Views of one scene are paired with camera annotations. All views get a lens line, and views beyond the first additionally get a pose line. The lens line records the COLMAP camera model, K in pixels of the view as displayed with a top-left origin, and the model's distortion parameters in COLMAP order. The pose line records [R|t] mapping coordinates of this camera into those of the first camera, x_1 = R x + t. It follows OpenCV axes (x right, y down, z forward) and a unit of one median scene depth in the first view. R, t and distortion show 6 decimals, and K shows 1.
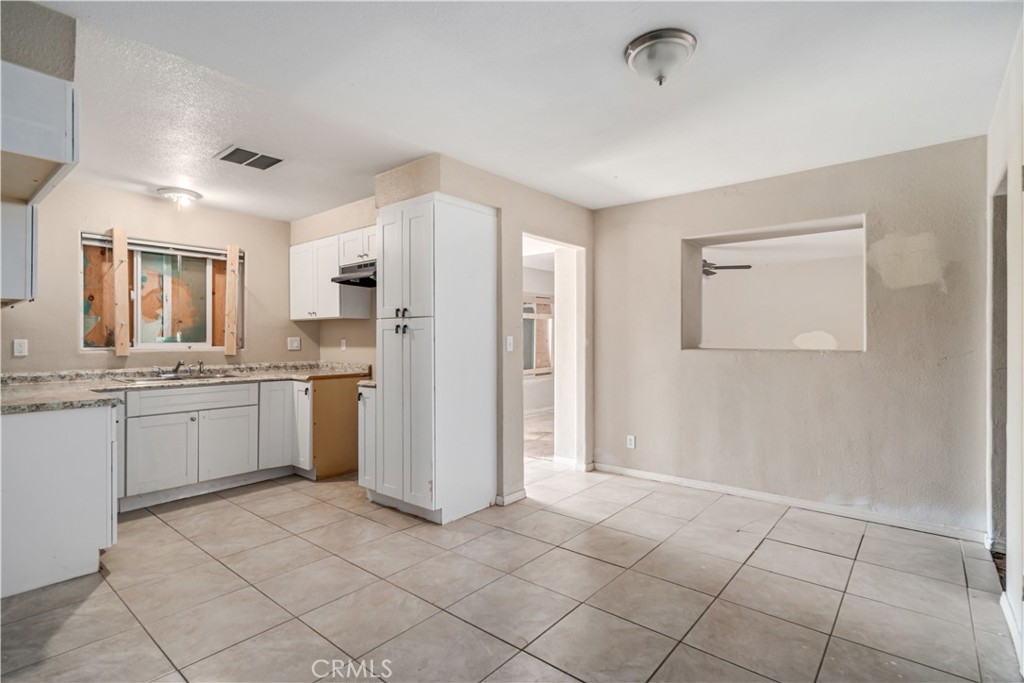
lens RADIAL K [[496.4, 0, 513.6], [0, 496.4, 340.7], [0, 0, 1]] dist [0.003336, 0.000204]
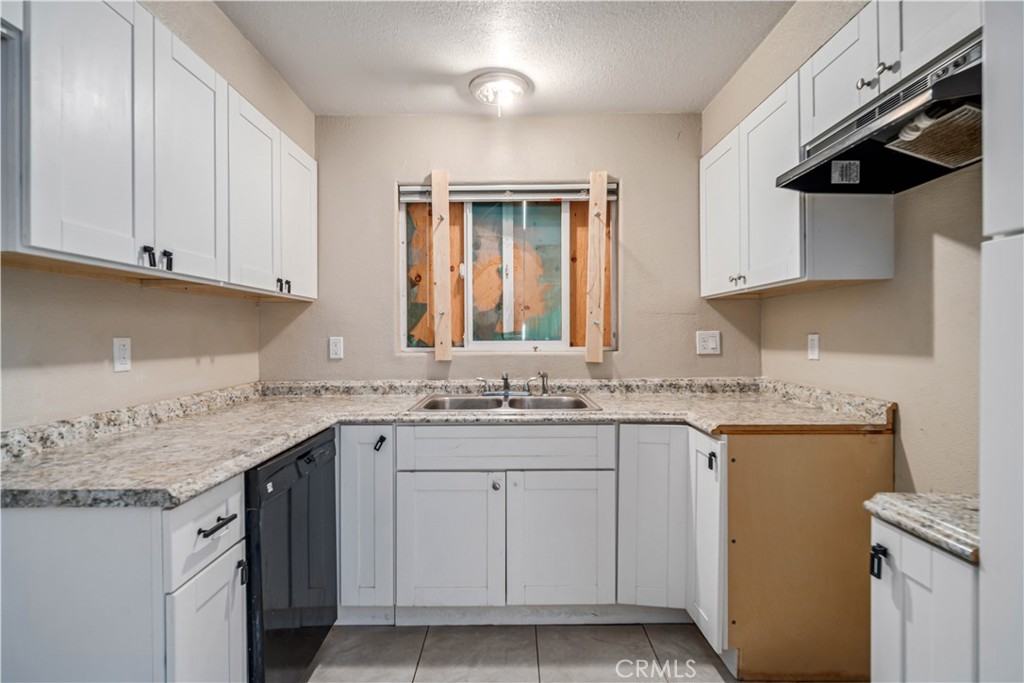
lens RADIAL K [[496.4, 0, 502.6], [0, 496.4, 337.8], [0, 0, 1]] dist [0.003336, 0.000204]
pose [[0.624382, 0.001622, -0.781117, -0.199015], [0.003913, 0.999979, 0.005205, -0.003047], [0.781109, -0.006306, 0.624363, 0.595777]]
